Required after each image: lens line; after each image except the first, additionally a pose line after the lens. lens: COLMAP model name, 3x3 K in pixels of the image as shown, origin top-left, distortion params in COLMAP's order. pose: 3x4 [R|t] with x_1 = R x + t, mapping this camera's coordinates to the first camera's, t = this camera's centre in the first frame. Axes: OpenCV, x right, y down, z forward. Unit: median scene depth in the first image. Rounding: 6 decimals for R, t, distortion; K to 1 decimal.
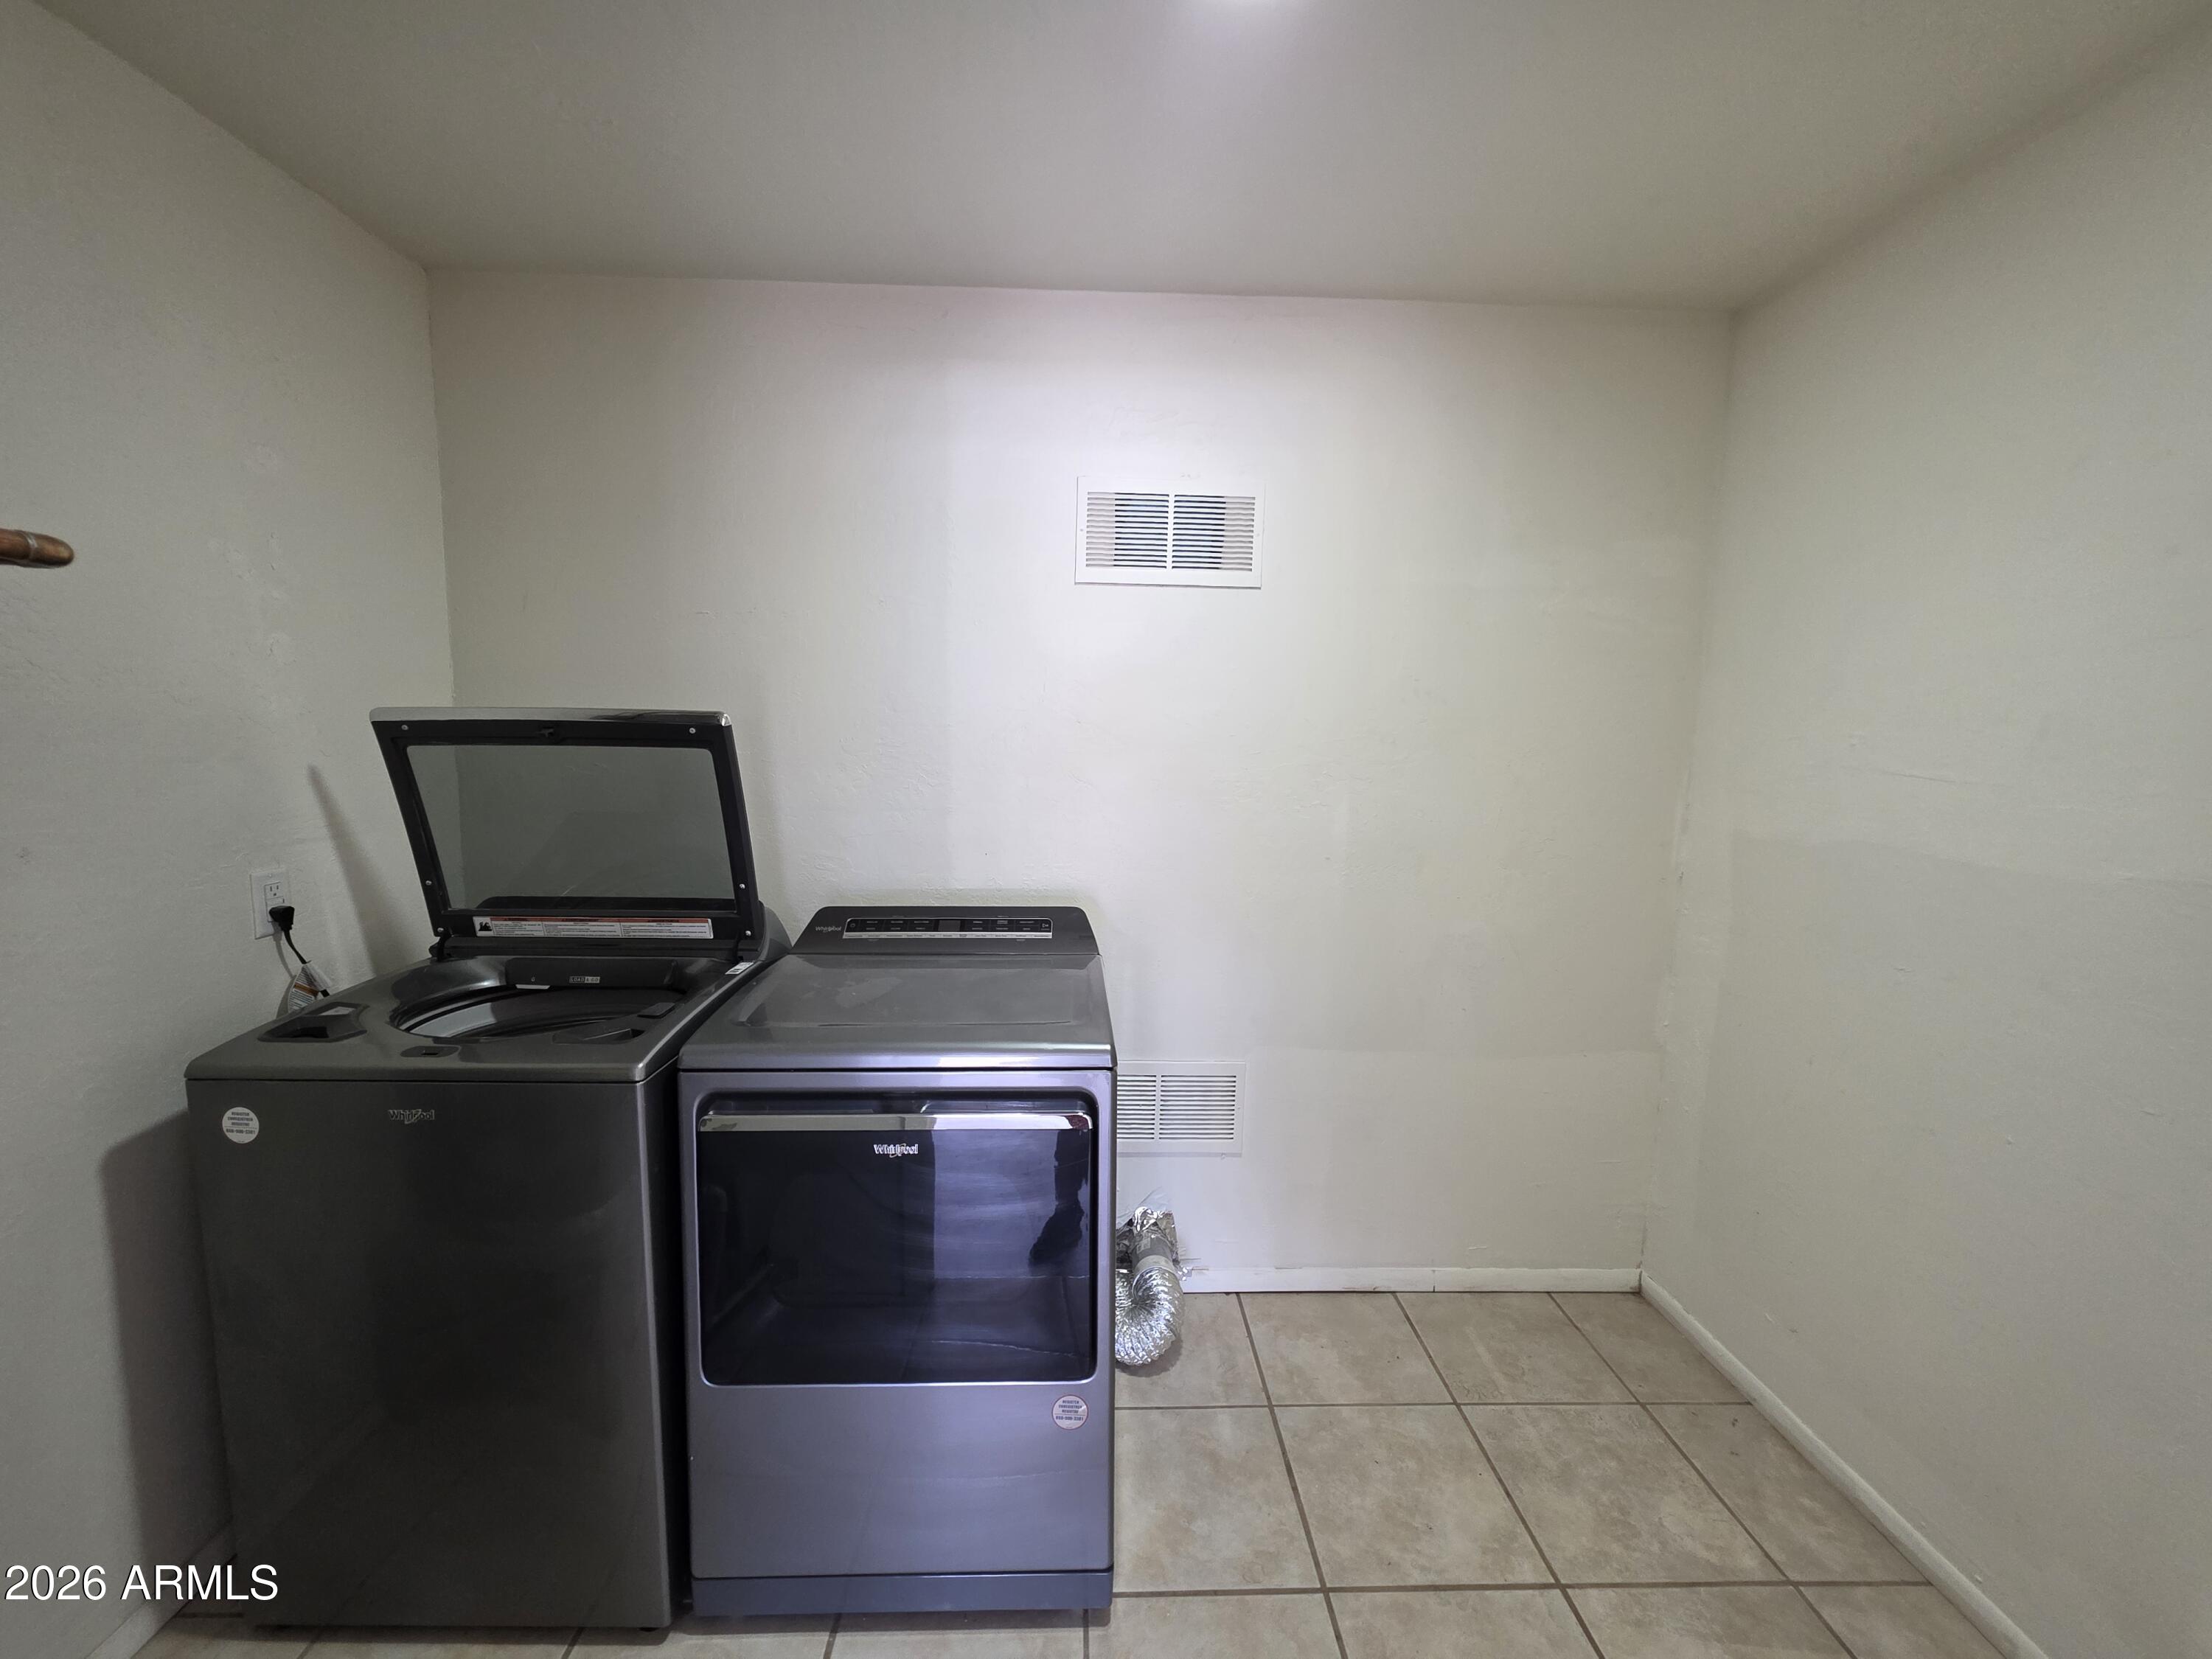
lens RADIAL K [[879.6, 0, 1099.1], [0, 879.6, 823.6], [0, 0, 1]] dist [0.000447, -0.000301]
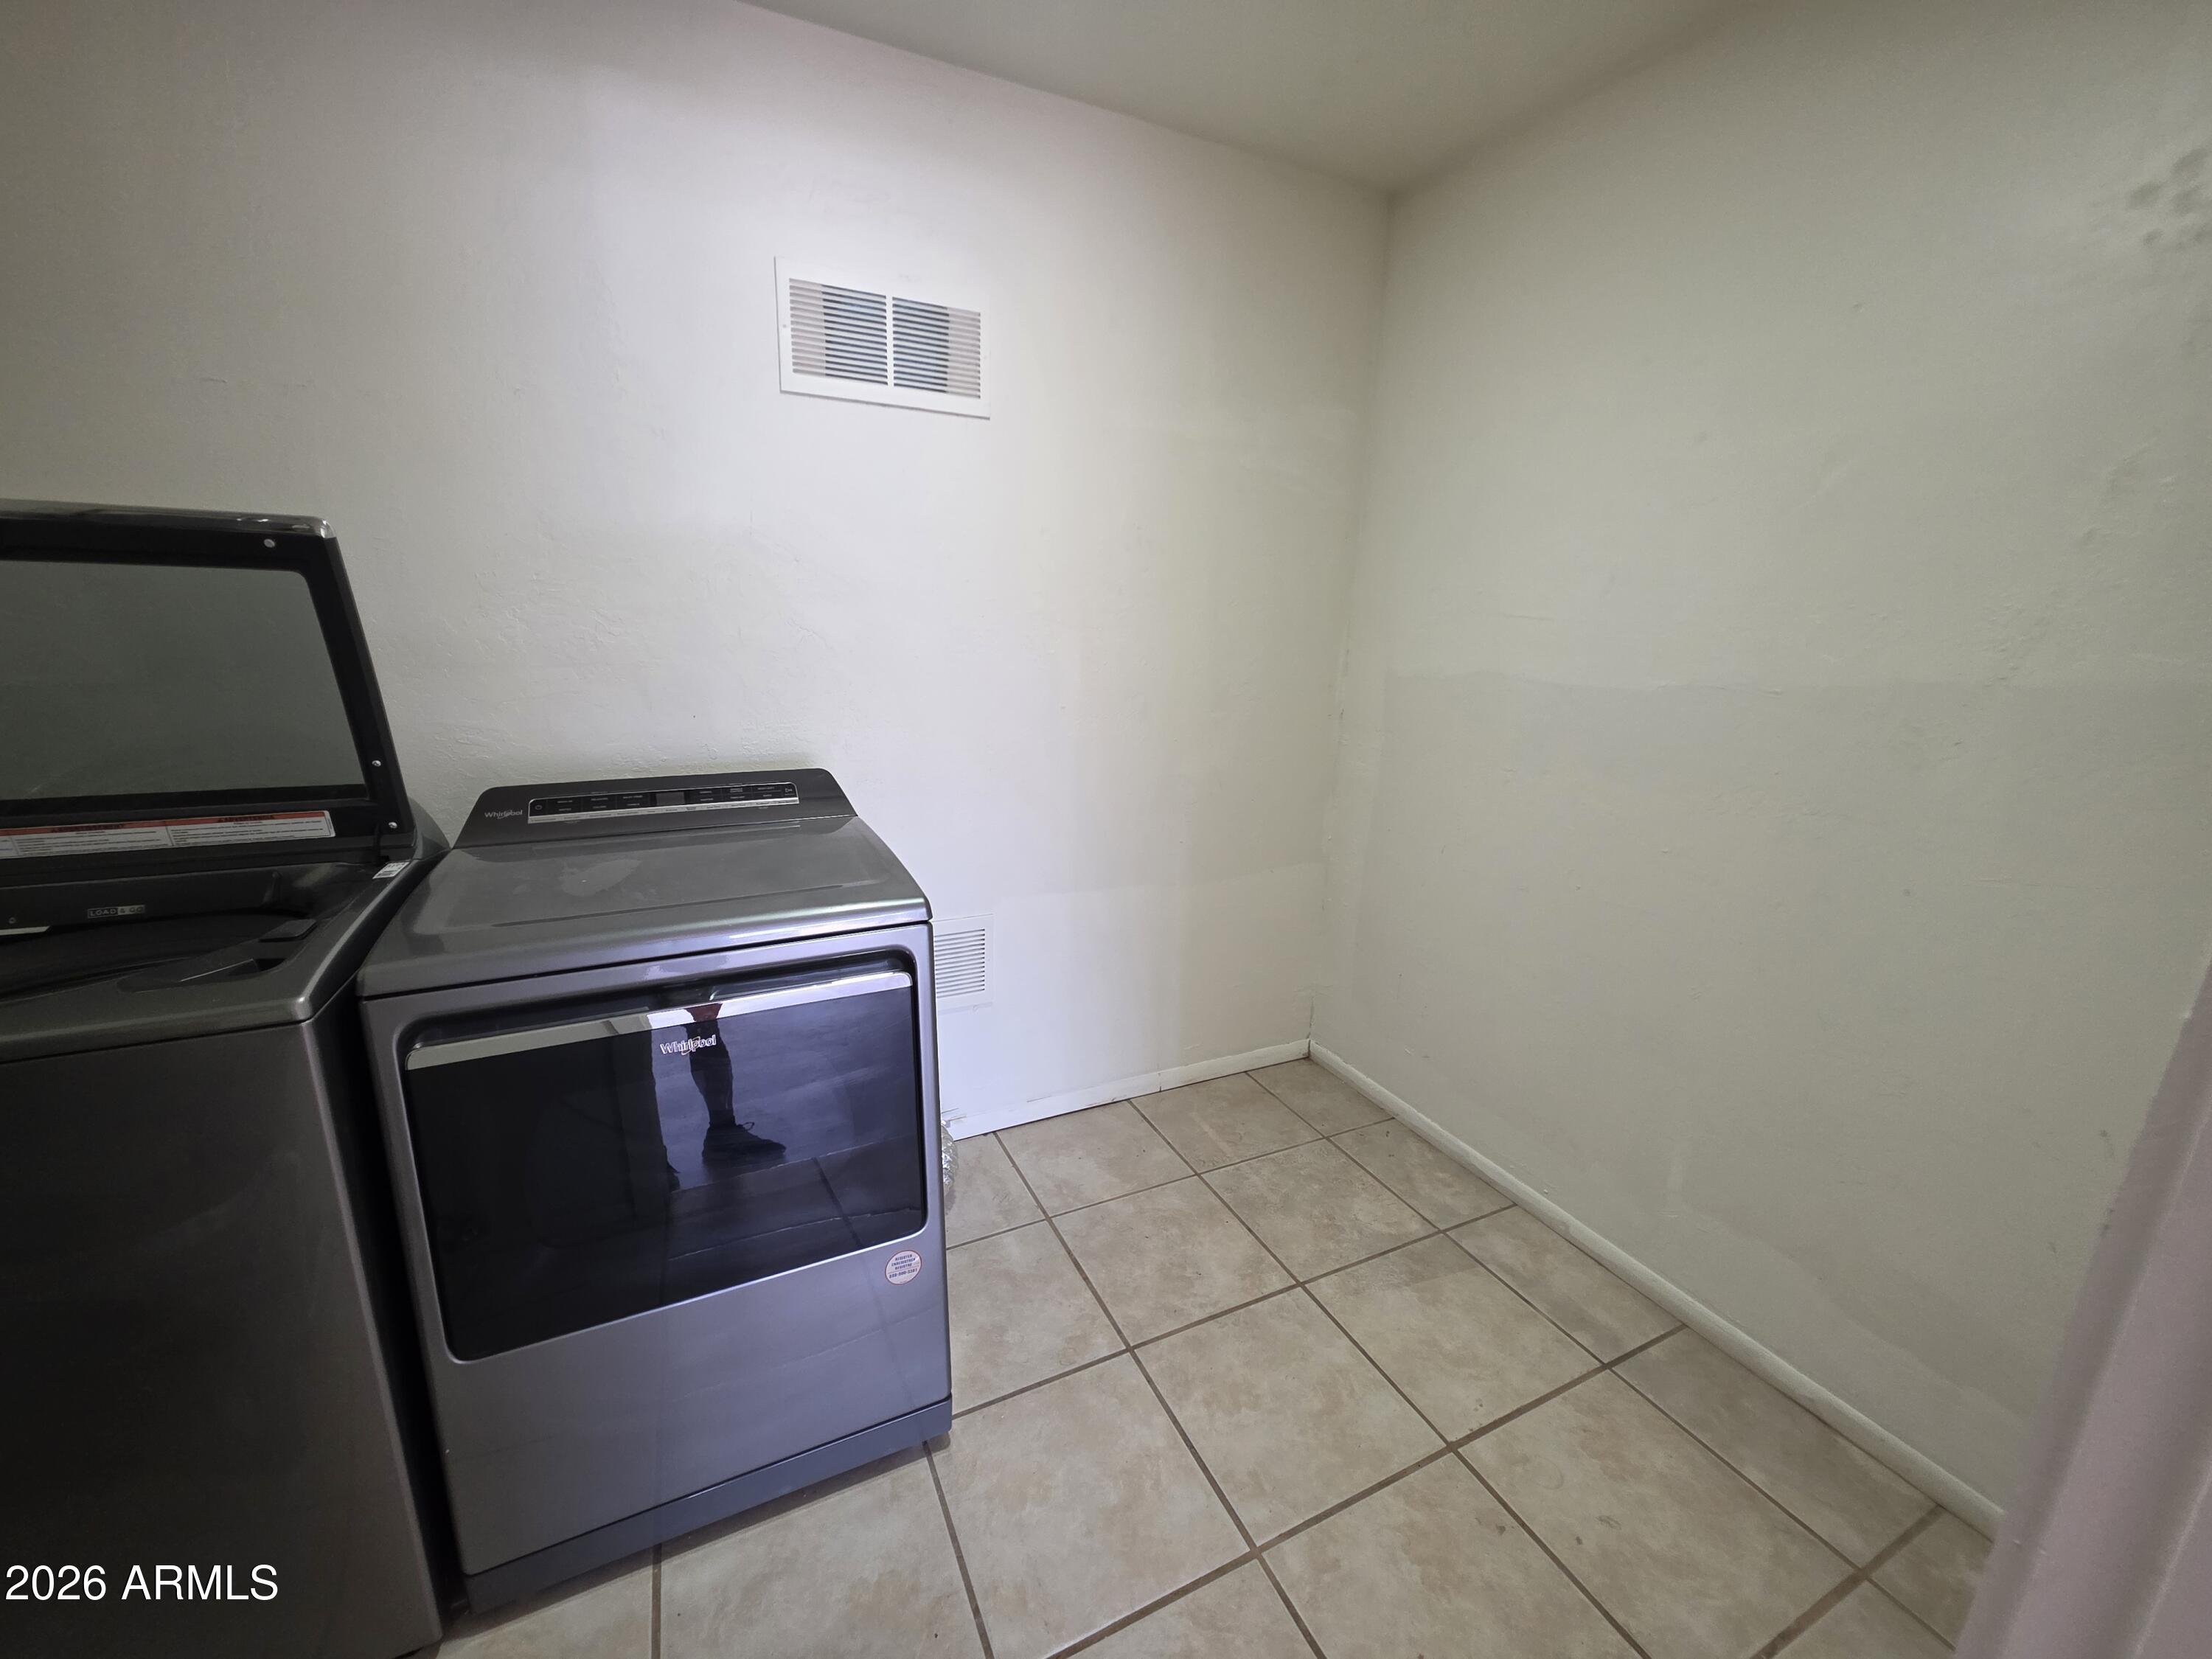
lens RADIAL K [[879.6, 0, 1099.1], [0, 879.6, 823.6], [0, 0, 1]] dist [0.000447, -0.000301]
pose [[0.913577, -0.088419, 0.396937, -0.142775], [0.033477, 0.989116, 0.143279, 0.034578], [-0.405286, -0.117608, 0.906594, 0.060378]]
